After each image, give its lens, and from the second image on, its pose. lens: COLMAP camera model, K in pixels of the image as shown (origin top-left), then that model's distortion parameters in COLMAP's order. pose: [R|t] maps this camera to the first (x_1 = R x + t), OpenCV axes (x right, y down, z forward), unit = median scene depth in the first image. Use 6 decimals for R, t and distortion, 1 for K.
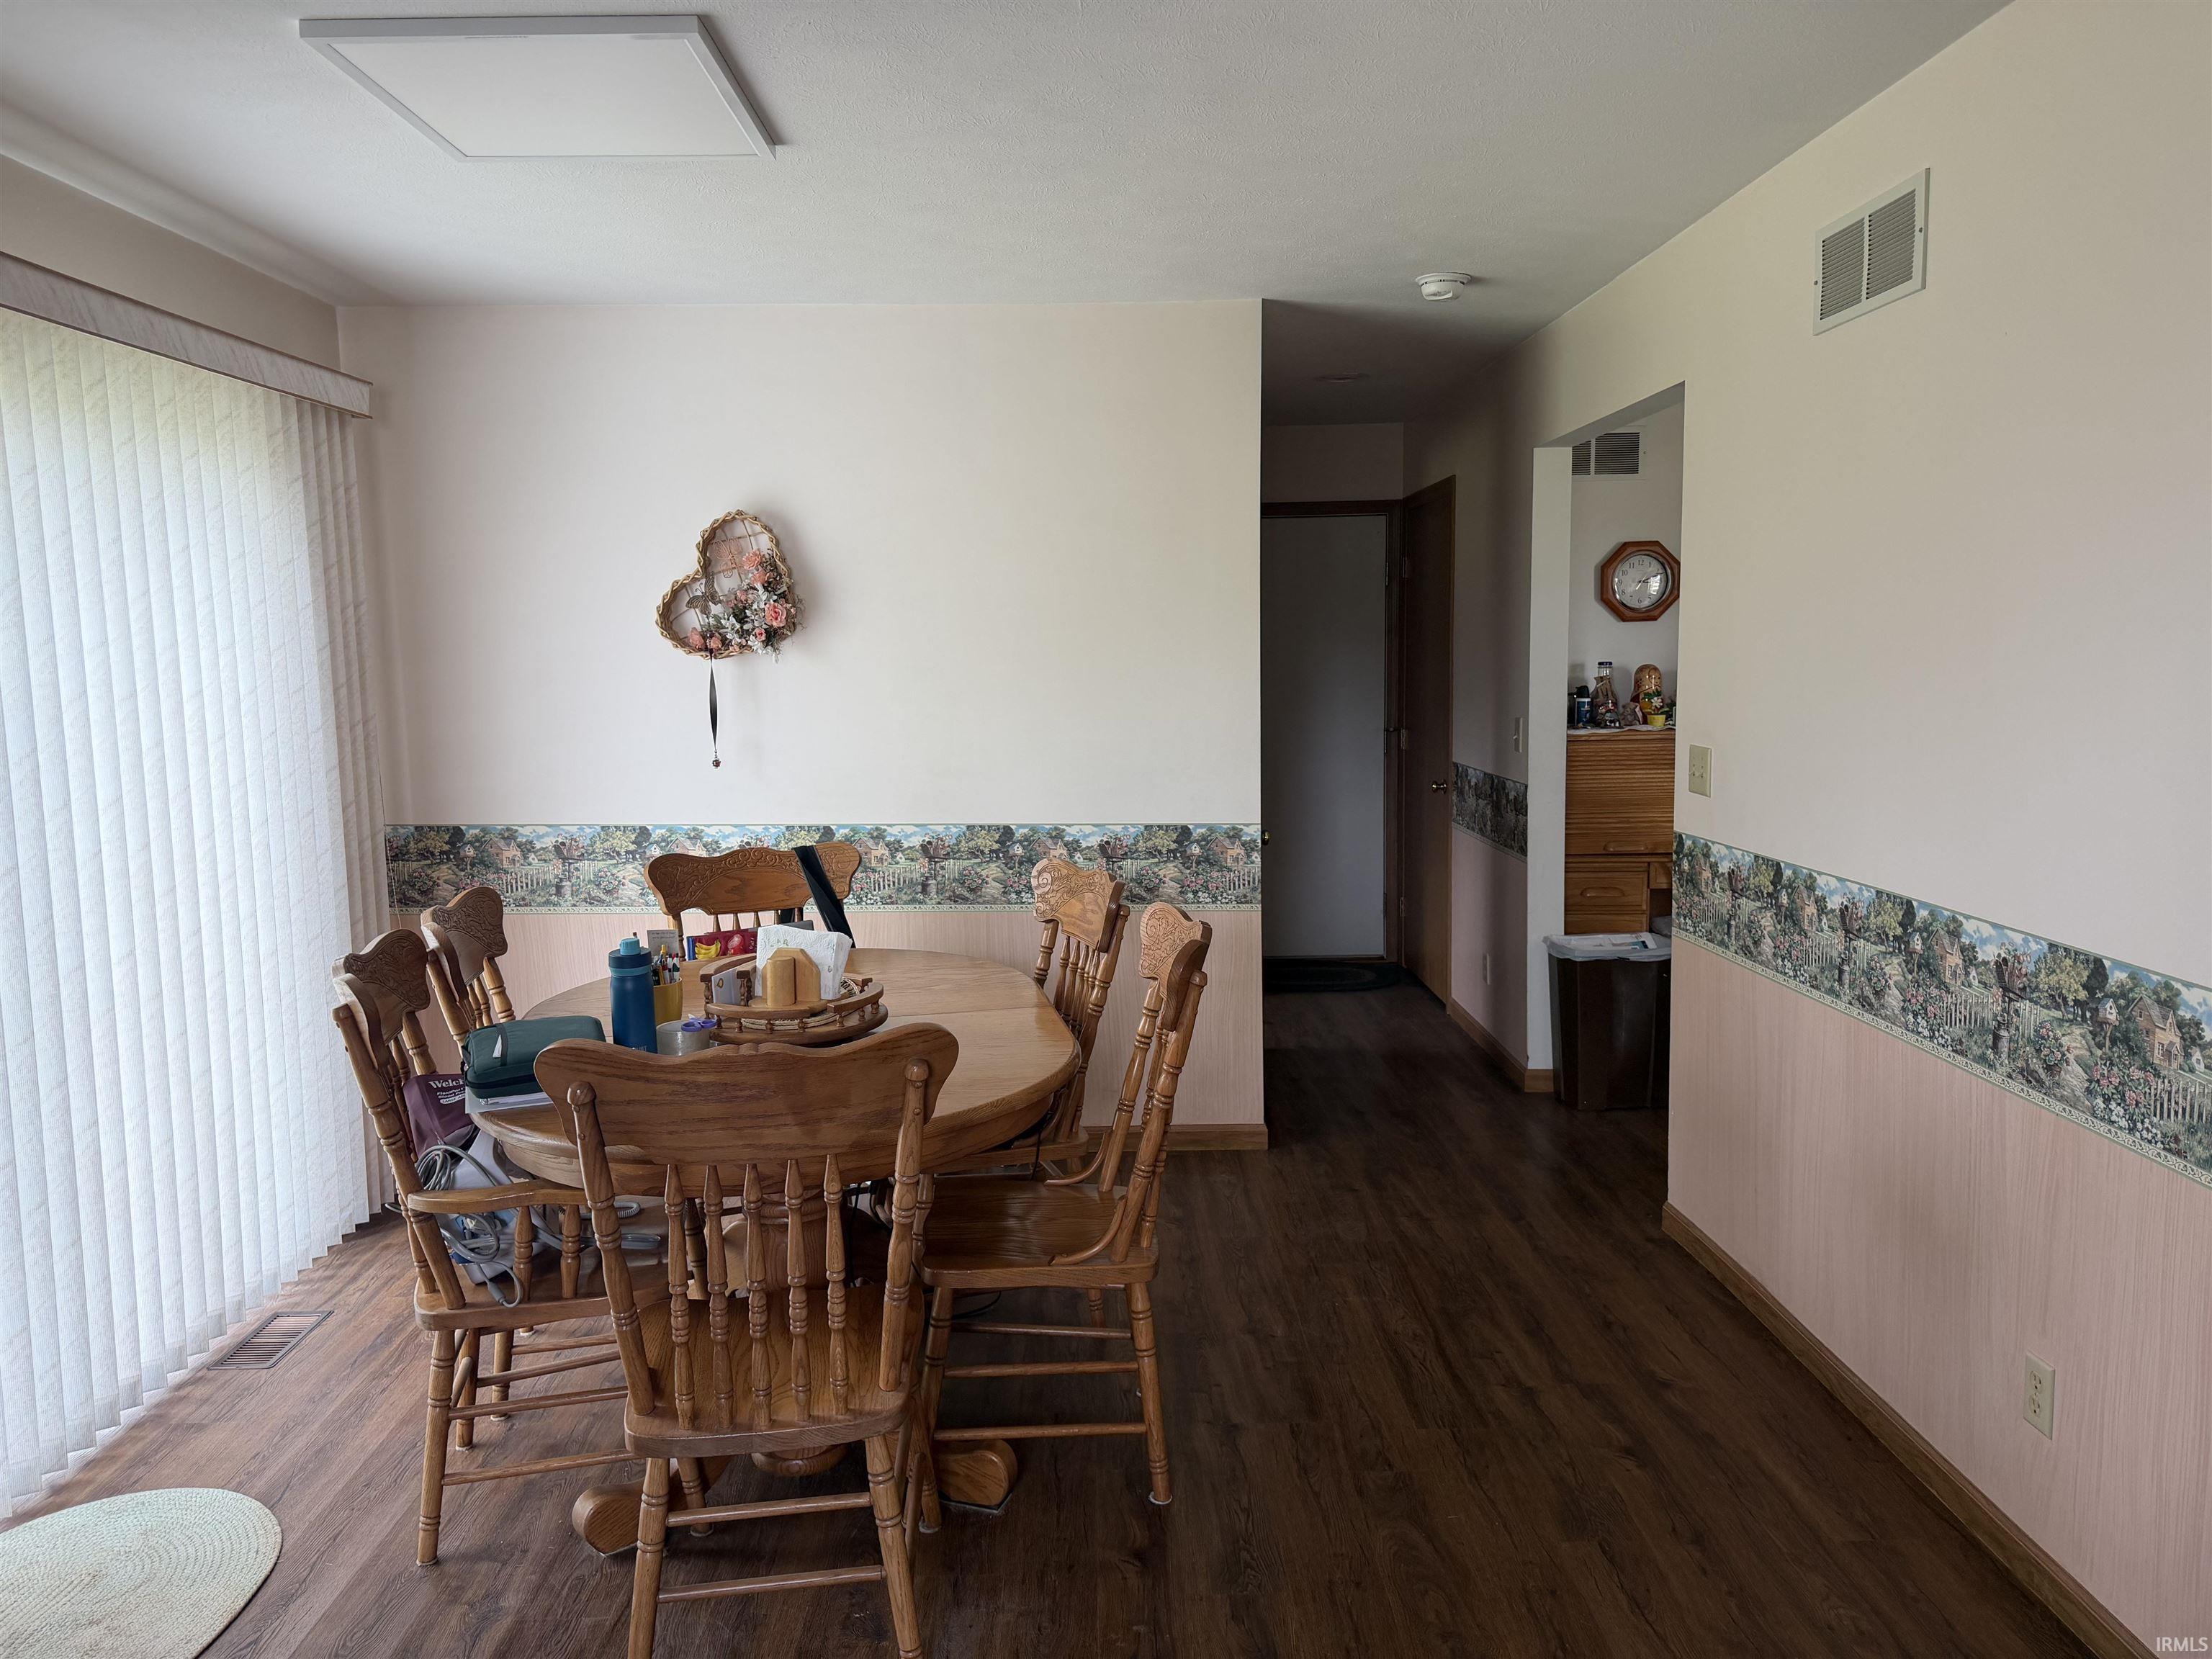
lens RADIAL K [[1567.6, 0, 1117.0], [0, 1567.6, 842.7], [0, 0, 1]] dist [0.009315, -0.012555]
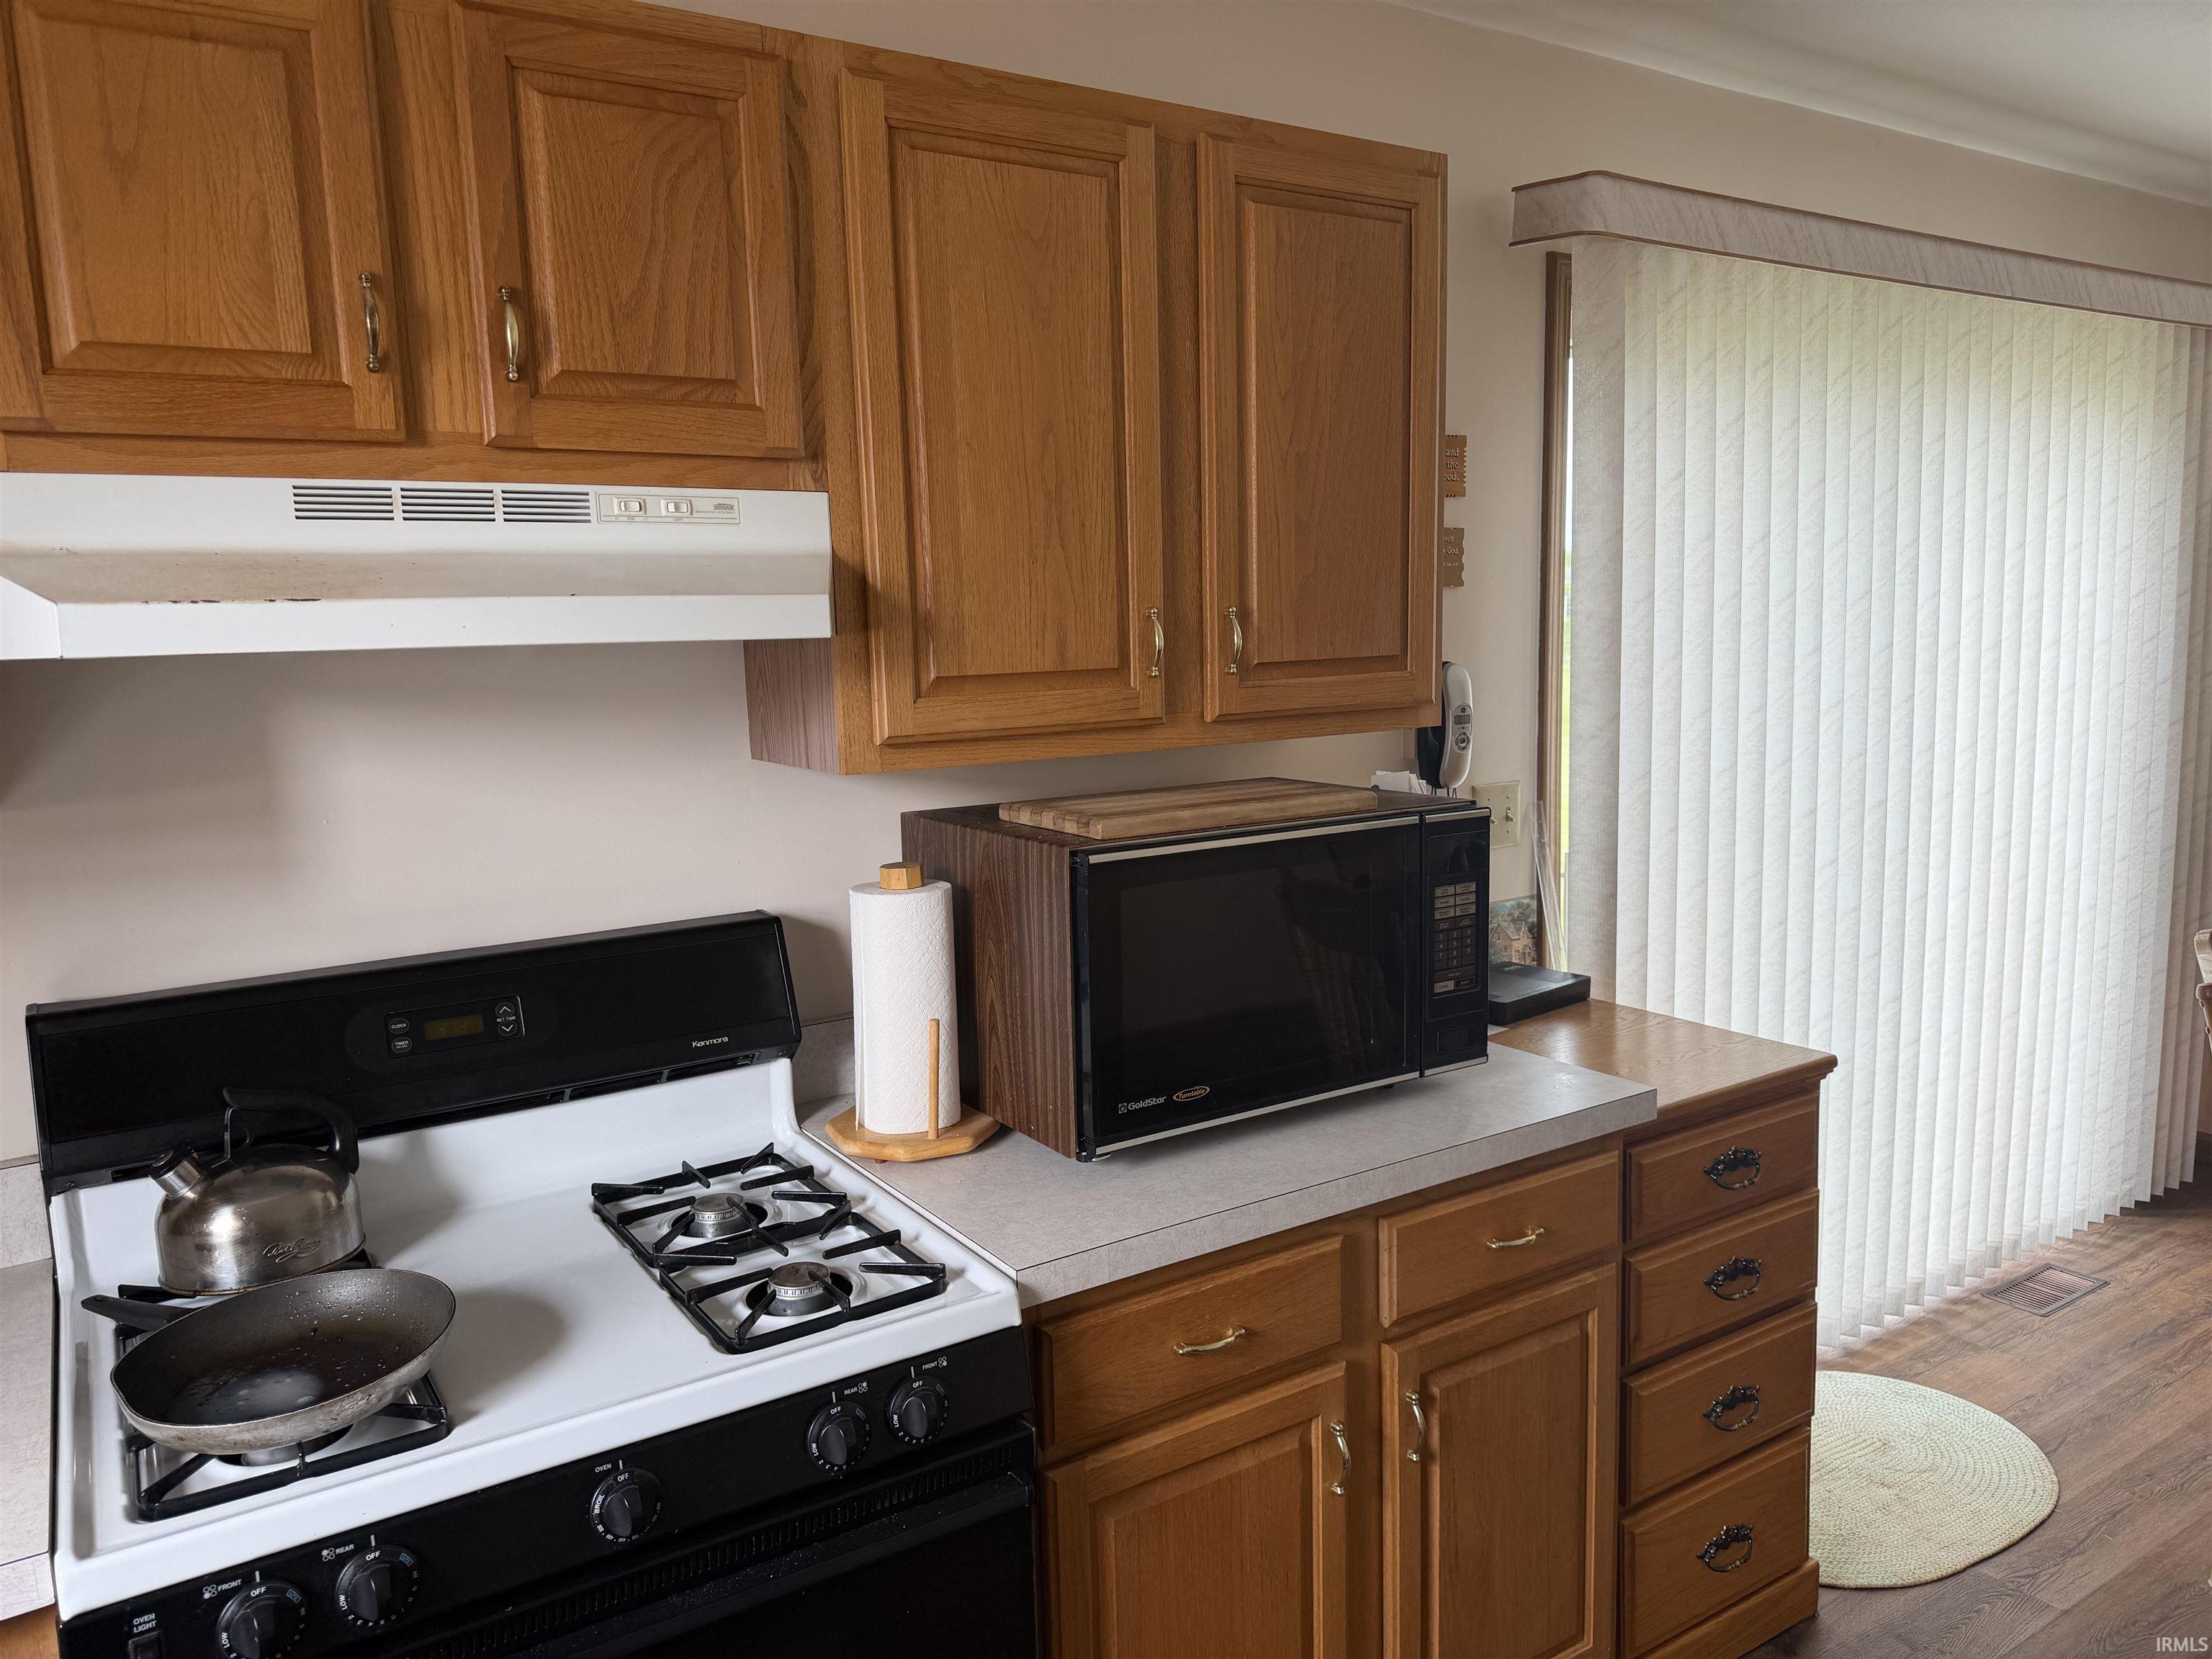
lens RADIAL K [[1567.6, 0, 1113.1], [0, 1567.6, 838.6], [0, 0, 1]] dist [0.009315, -0.012555]
pose [[0.520791, 0.118732, -0.845387, -0.033337], [-0.085777, 0.992547, 0.086558, -0.005402], [0.849364, 0.027436, 0.527095, -0.044187]]
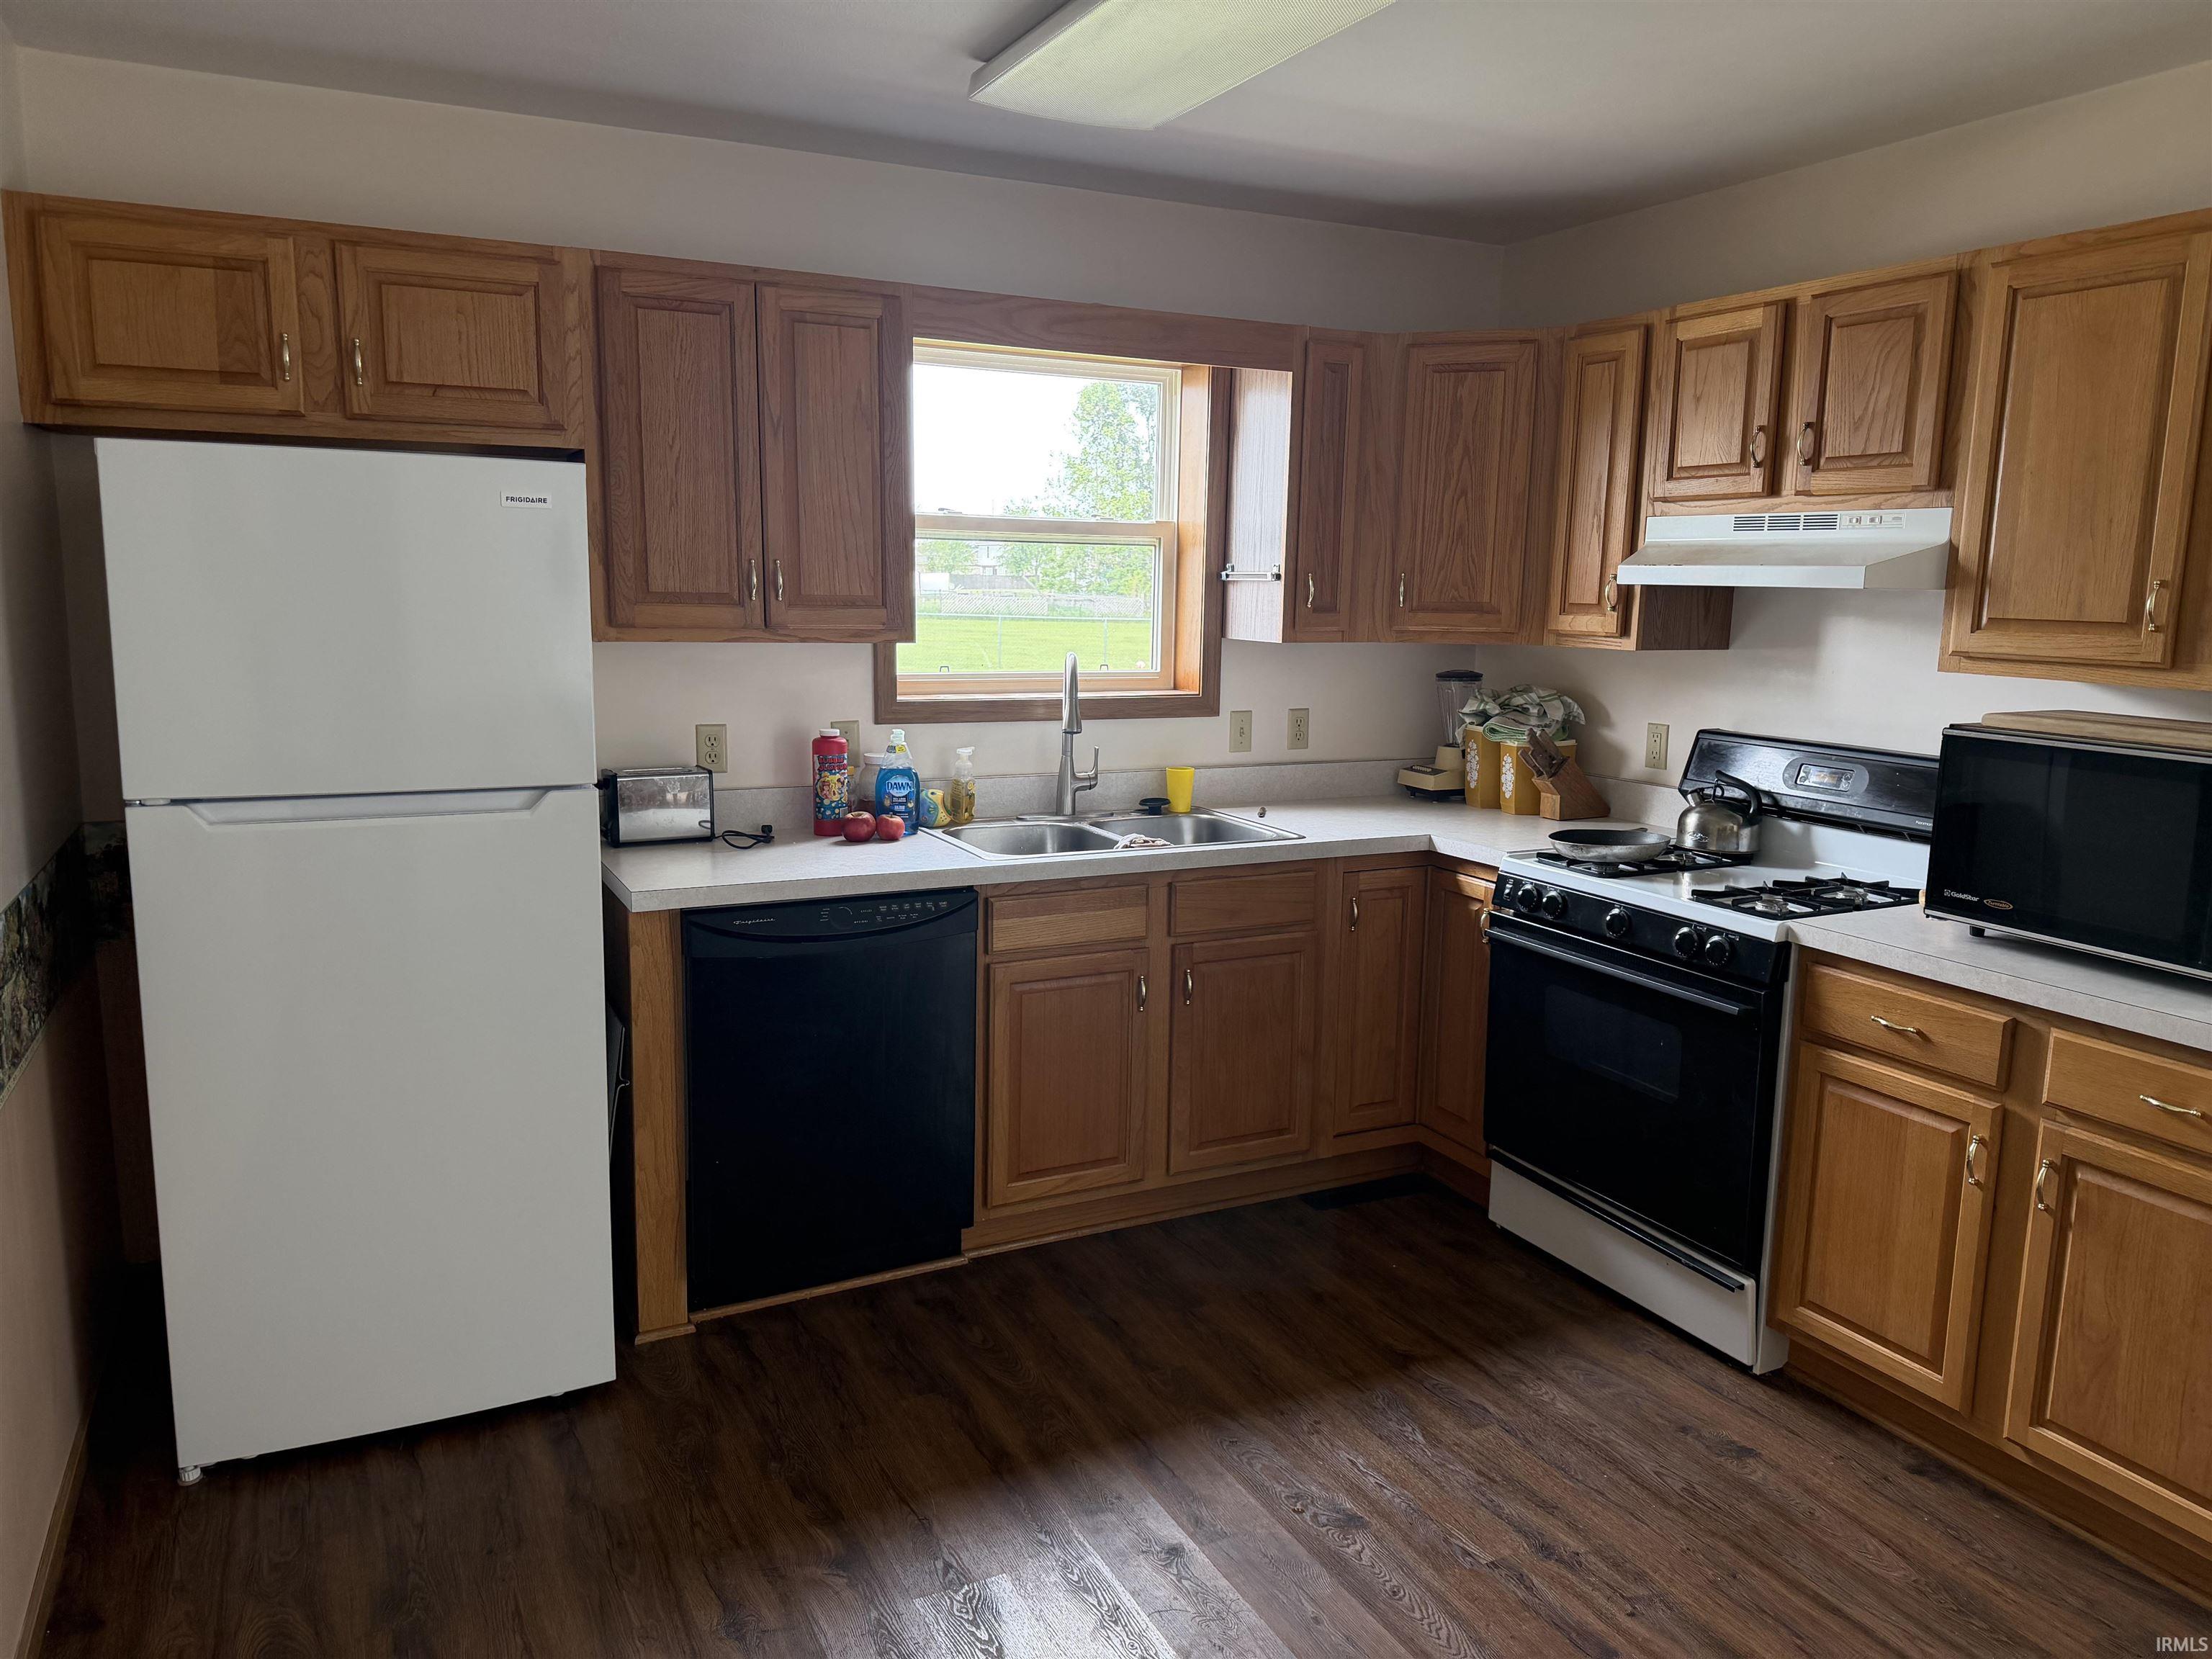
lens RADIAL K [[1567.6, 0, 1103.2], [0, 1567.6, 825.4], [0, 0, 1]] dist [0.009315, -0.012555]
pose [[-0.911524, 0.066449, -0.405842, 0.408987], [-0.054248, 0.958808, 0.278827, -0.154457], [0.407653, 0.276173, -0.870372, 1.070731]]
